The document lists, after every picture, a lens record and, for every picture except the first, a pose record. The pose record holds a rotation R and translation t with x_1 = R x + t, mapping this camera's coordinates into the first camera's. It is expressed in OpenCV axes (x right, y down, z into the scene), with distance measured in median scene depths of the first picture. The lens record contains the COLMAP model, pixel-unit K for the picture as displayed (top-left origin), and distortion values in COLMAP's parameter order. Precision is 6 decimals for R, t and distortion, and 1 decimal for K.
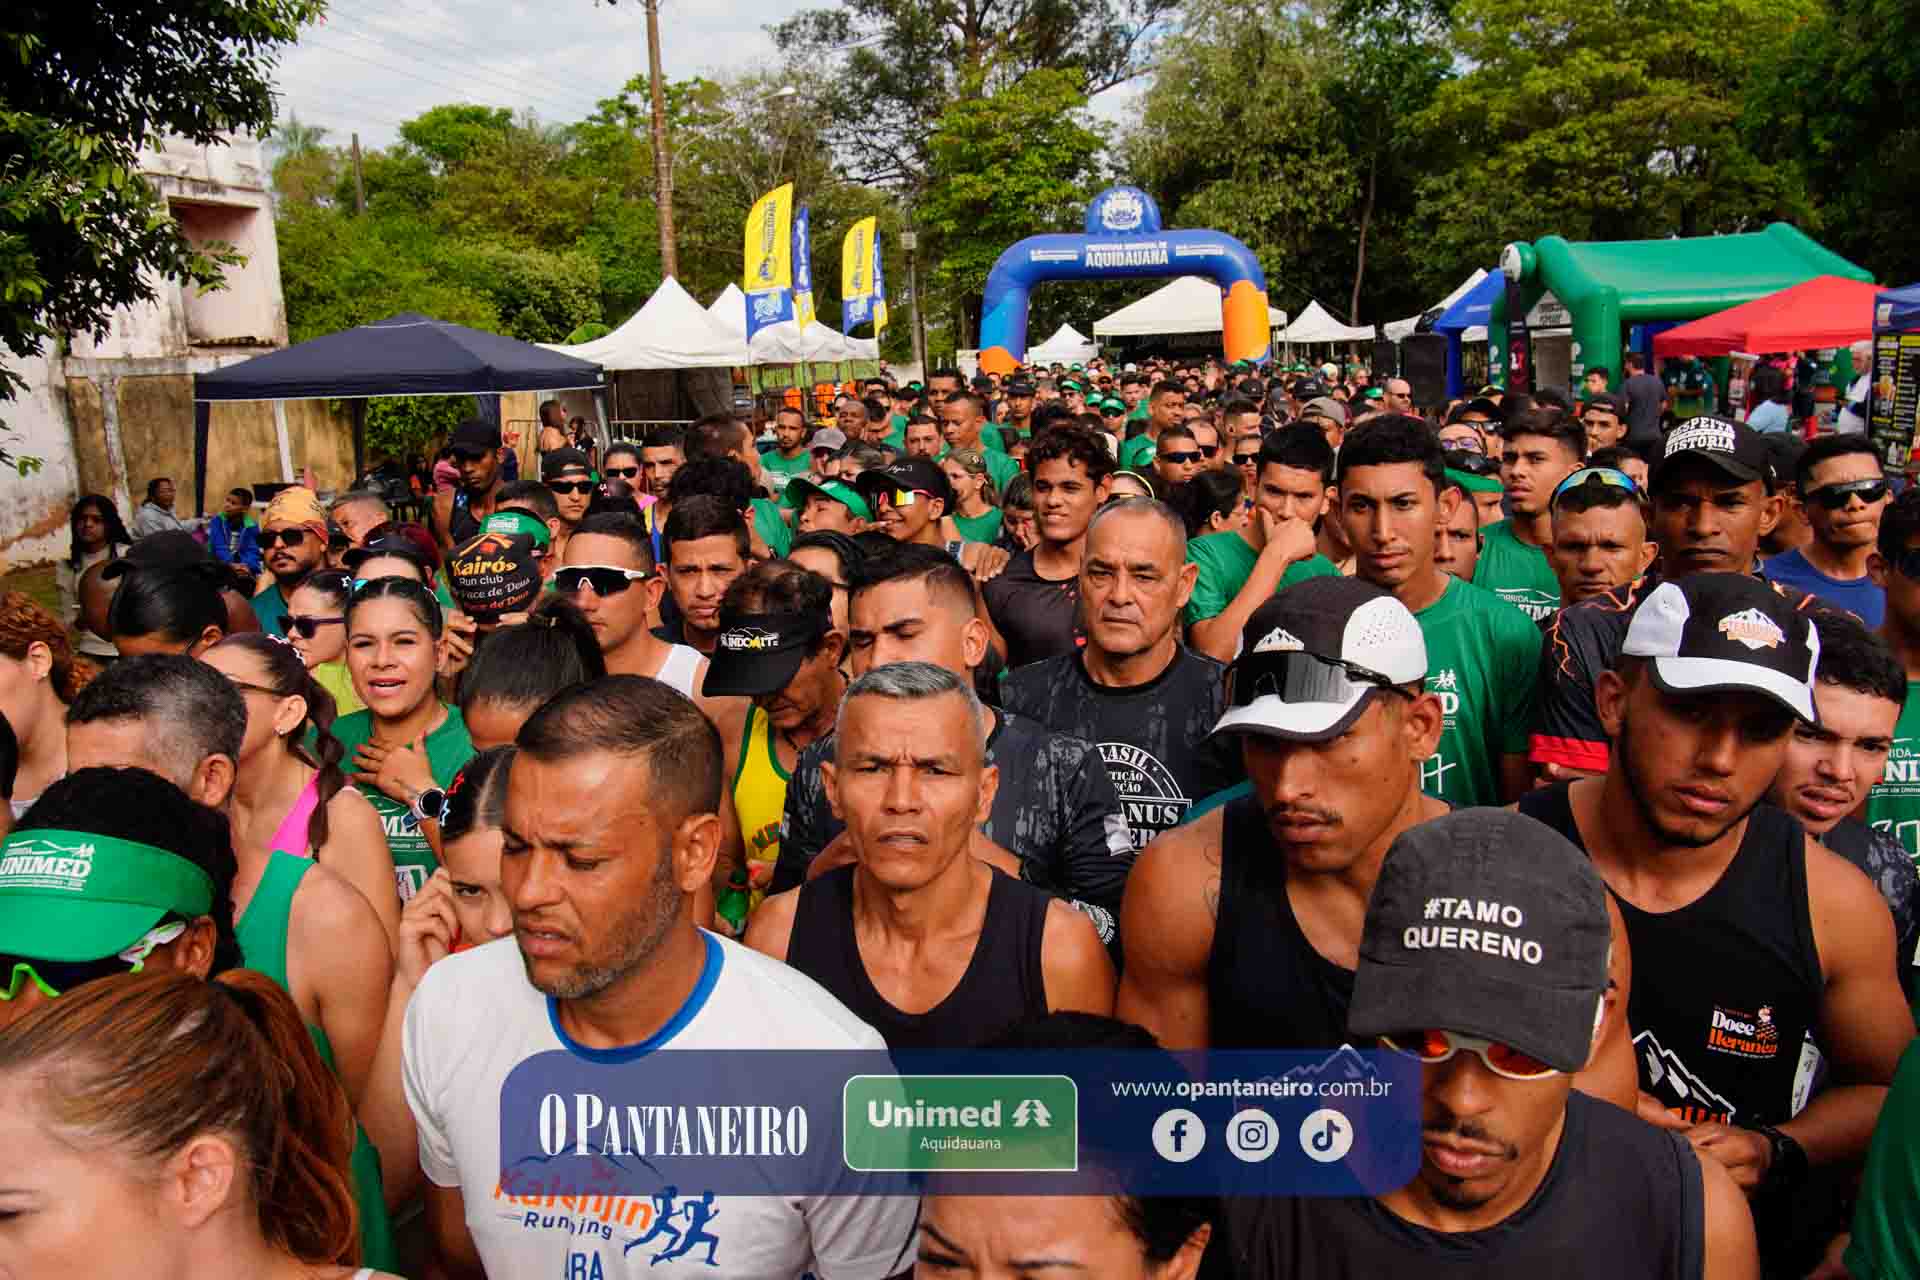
lens RADIAL K [[1447.1, 0, 960.0], [0, 1447.1, 640.0], [0, 0, 1]] dist [-0.135978, 0.103973]
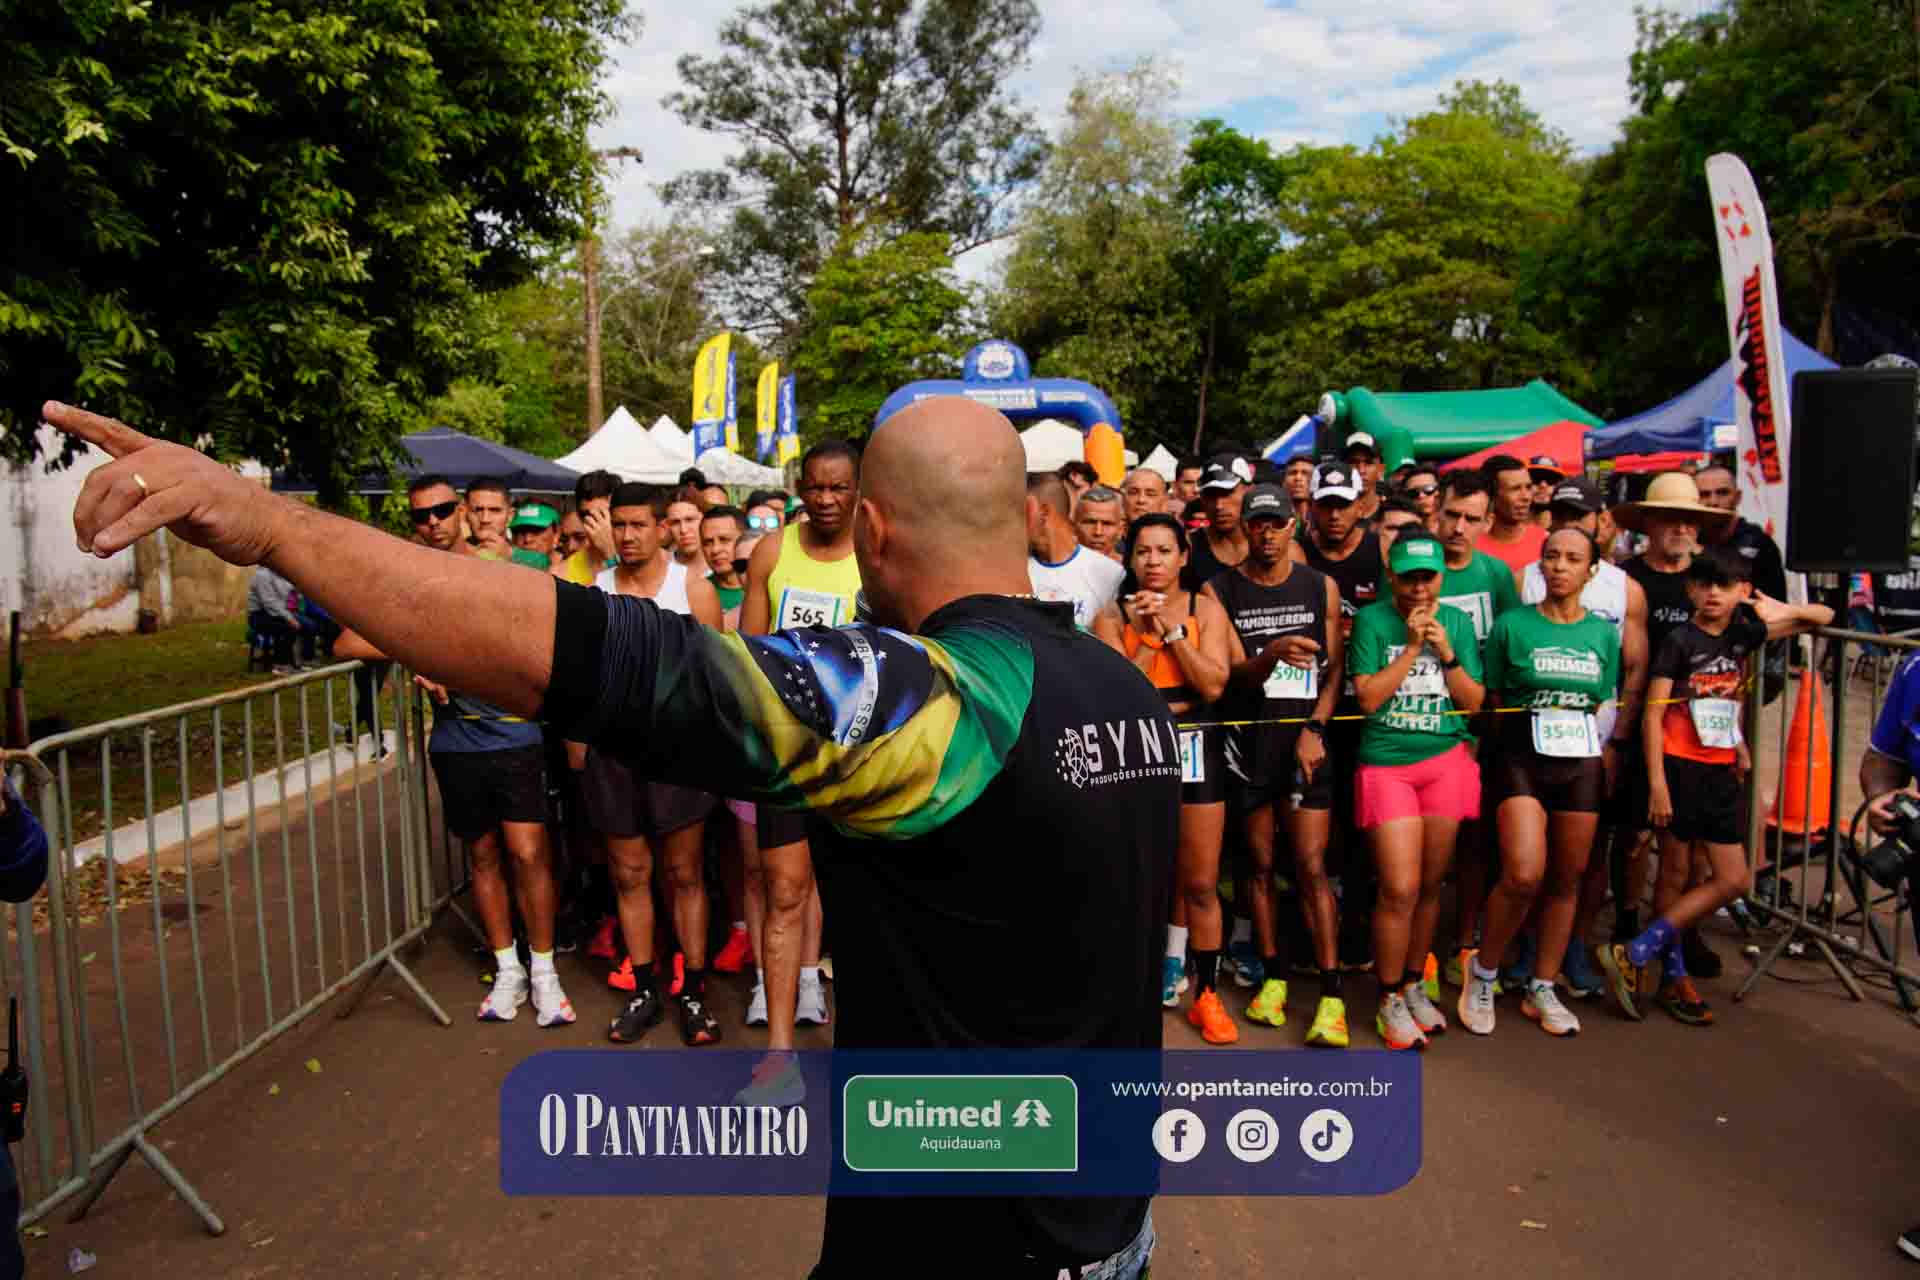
lens RADIAL K [[1436.3, 0, 964.7], [0, 1436.3, 659.1], [0, 0, 1]] dist [-0.147102, 0.112103]
pose [[0.994114, 0.004556, 0.108241, -0.021896], [0.004734, 0.996334, -0.085416, 0.021353], [-0.108233, 0.085425, 0.990448, -0.066652]]
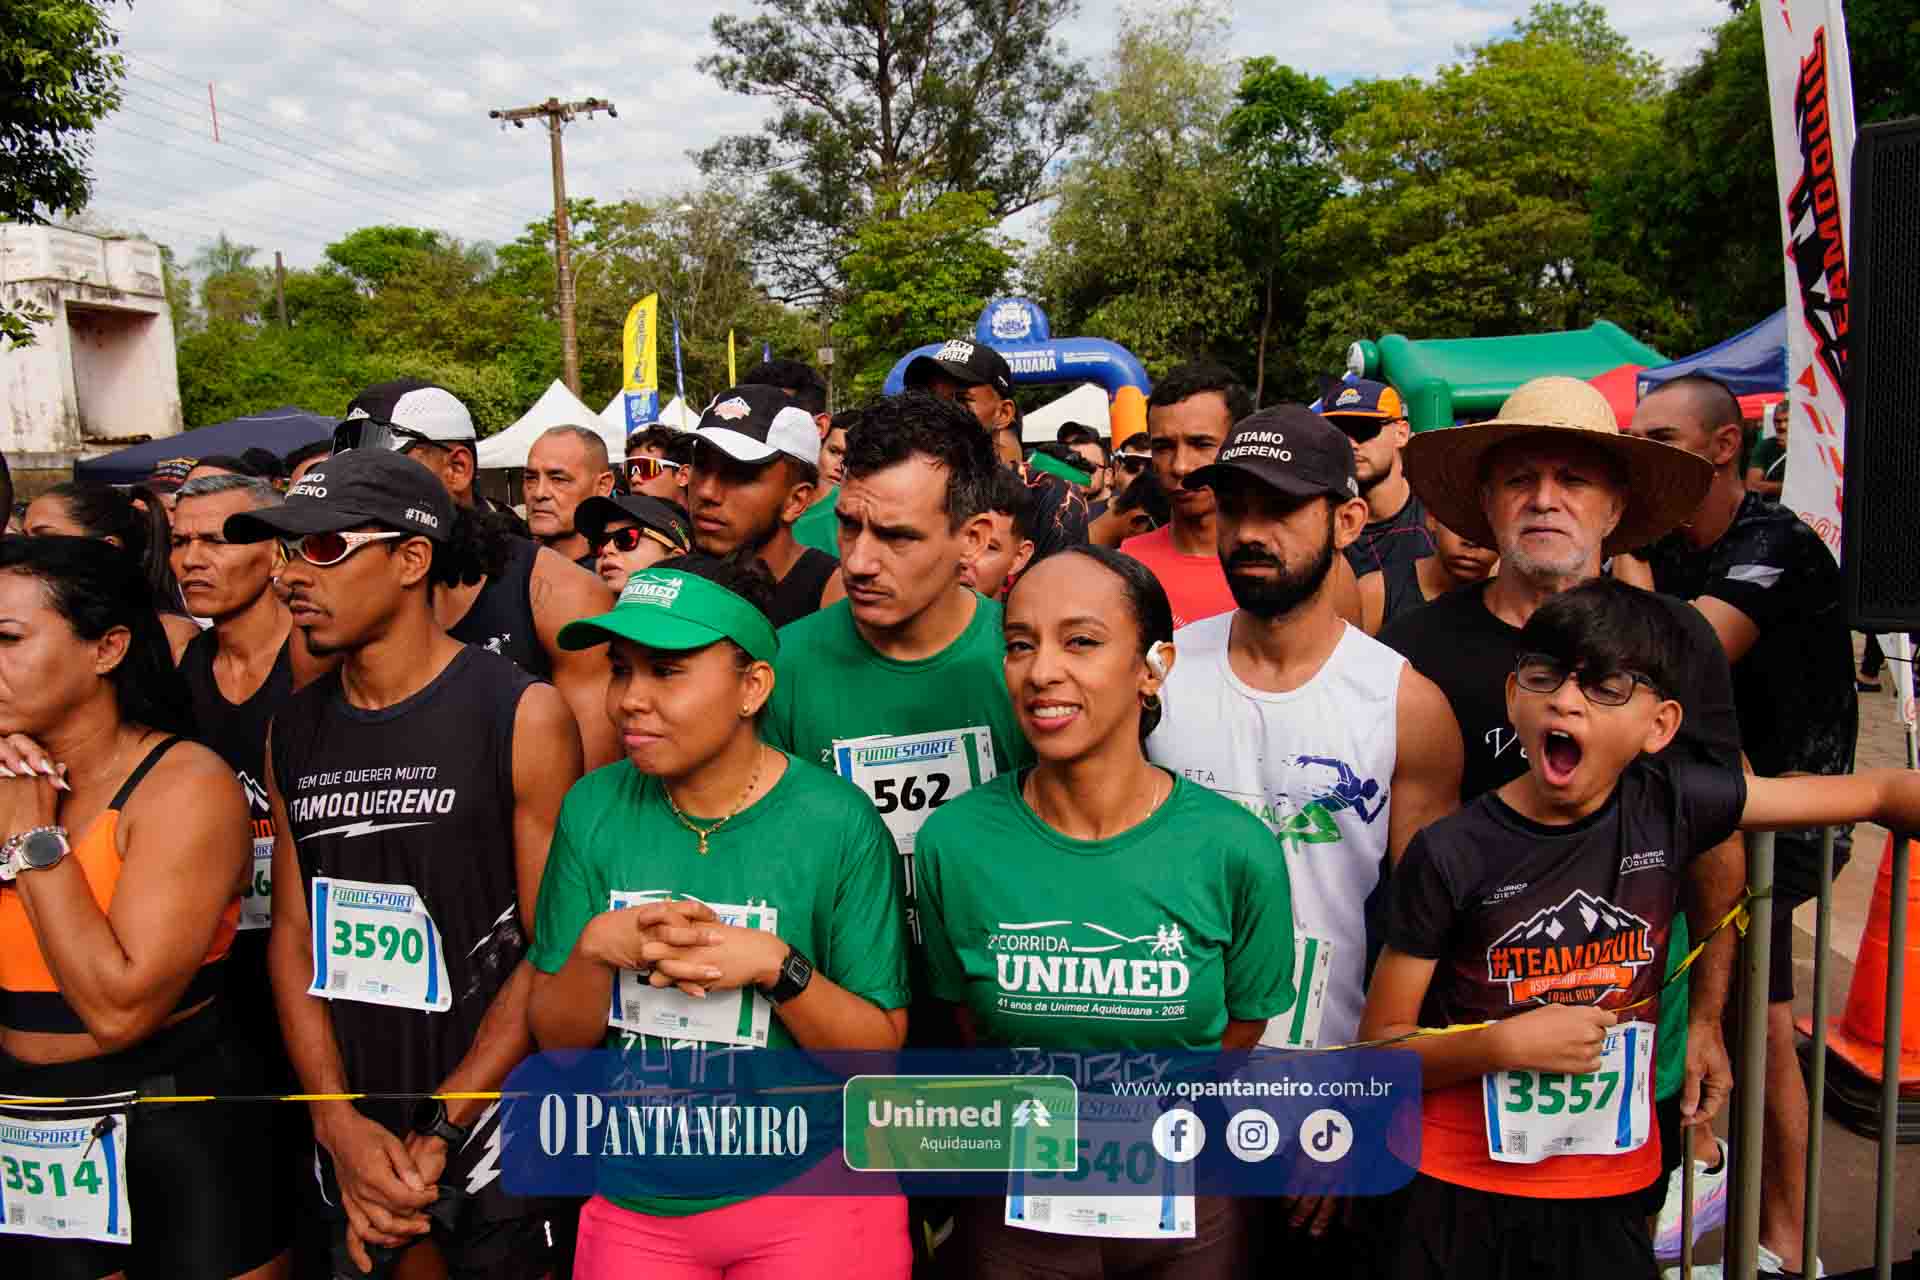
lens RADIAL K [[1447.1, 0, 960.0], [0, 1447.1, 640.0], [0, 0, 1]] dist [-0.135978, 0.103973]
pose [[0.999134, -0.010764, 0.040196, 0.020481], [0.013990, 0.996628, -0.080849, 0.010235], [-0.039190, 0.081341, 0.995916, -0.015332]]
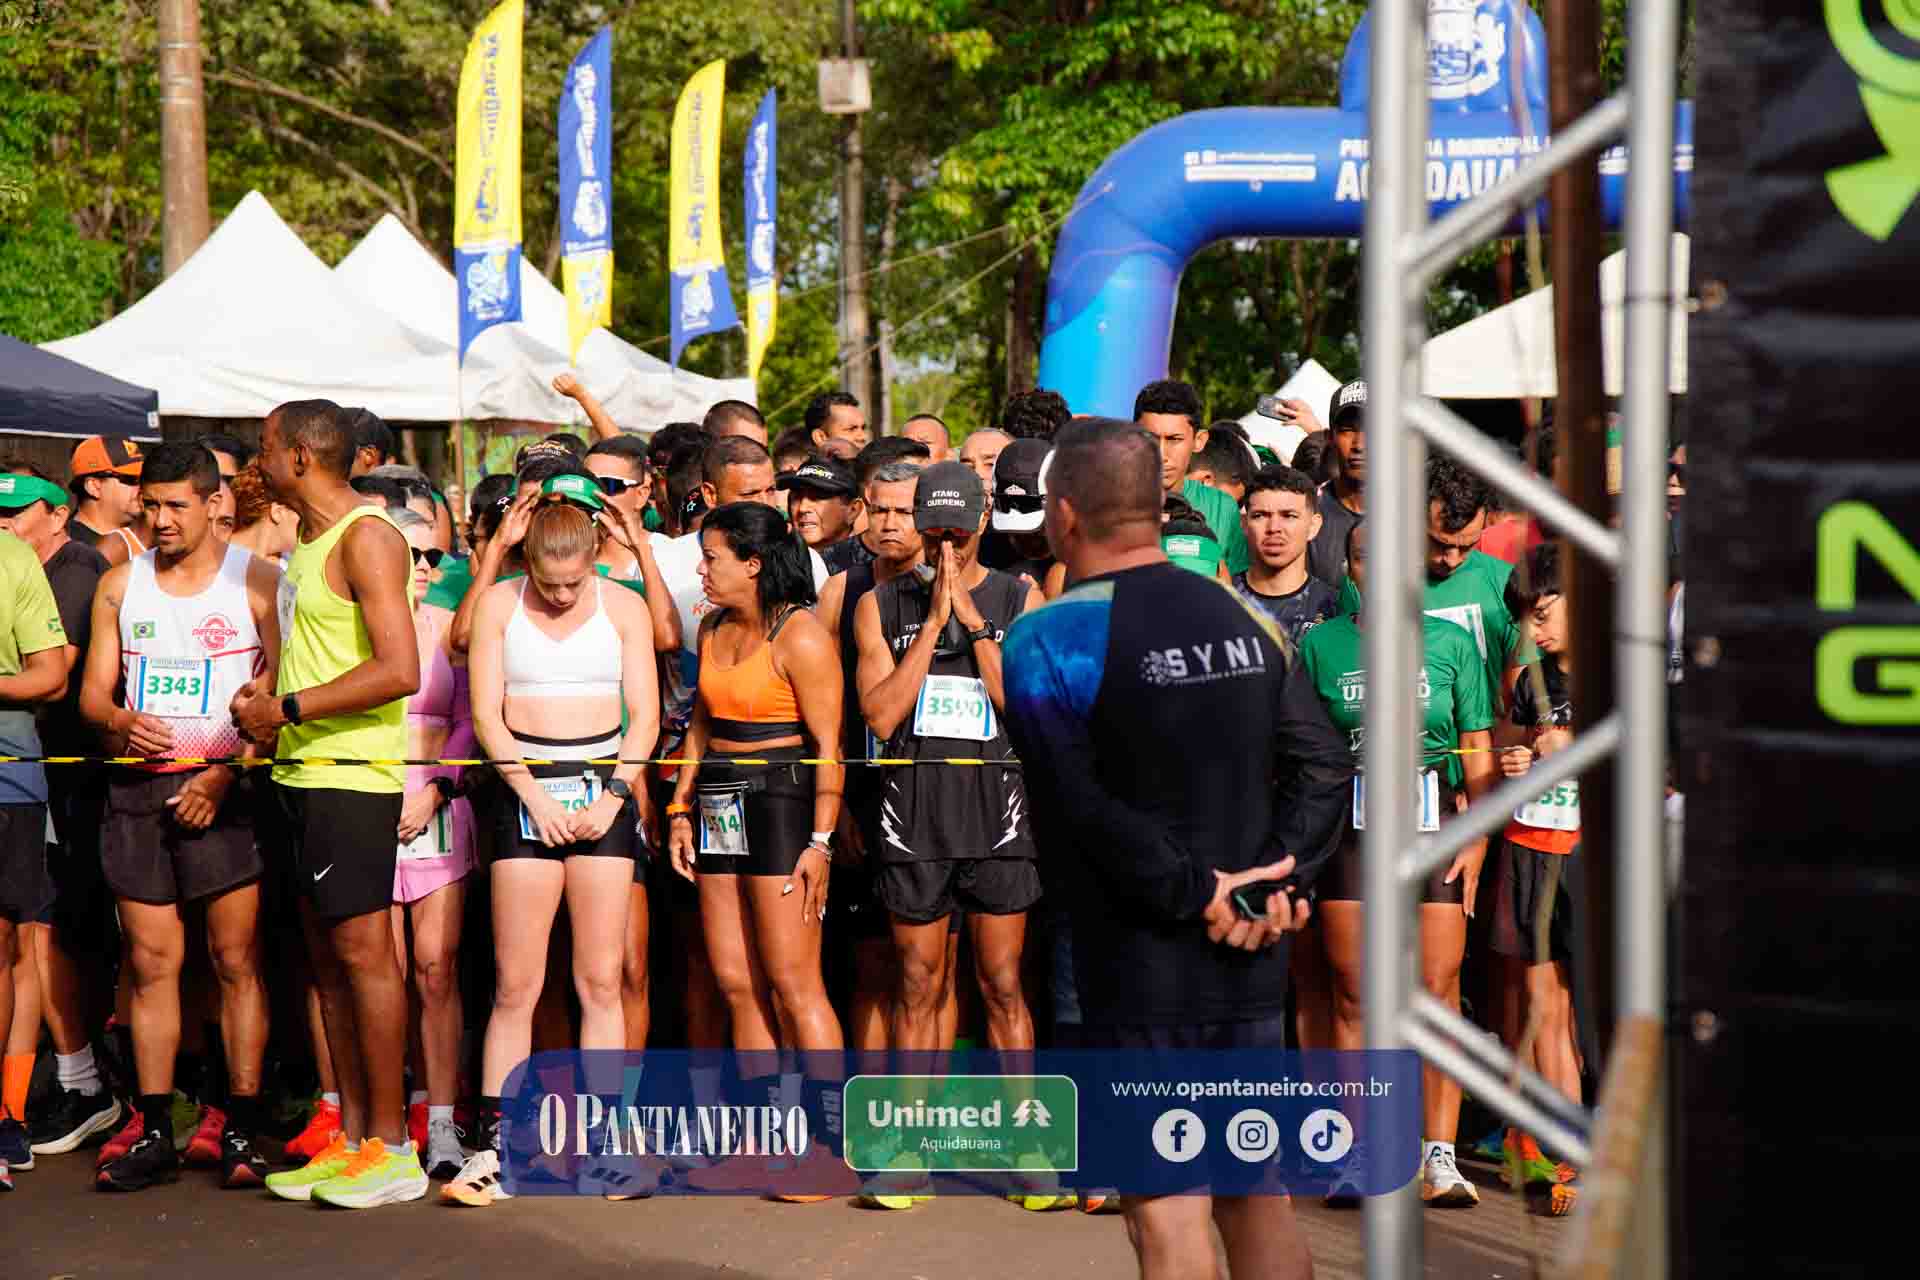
lens RADIAL K [[5478.1, 0, 1061.0], [0, 5478.1, 693.8], [0, 0, 1]] dist [0.621541, -0.877354]
pose [[0.999422, 0.032612, 0.009609, 0.005871], [-0.030708, 0.987197, -0.156520, 0.053058], [-0.014591, 0.156134, 0.987628, -0.228430]]
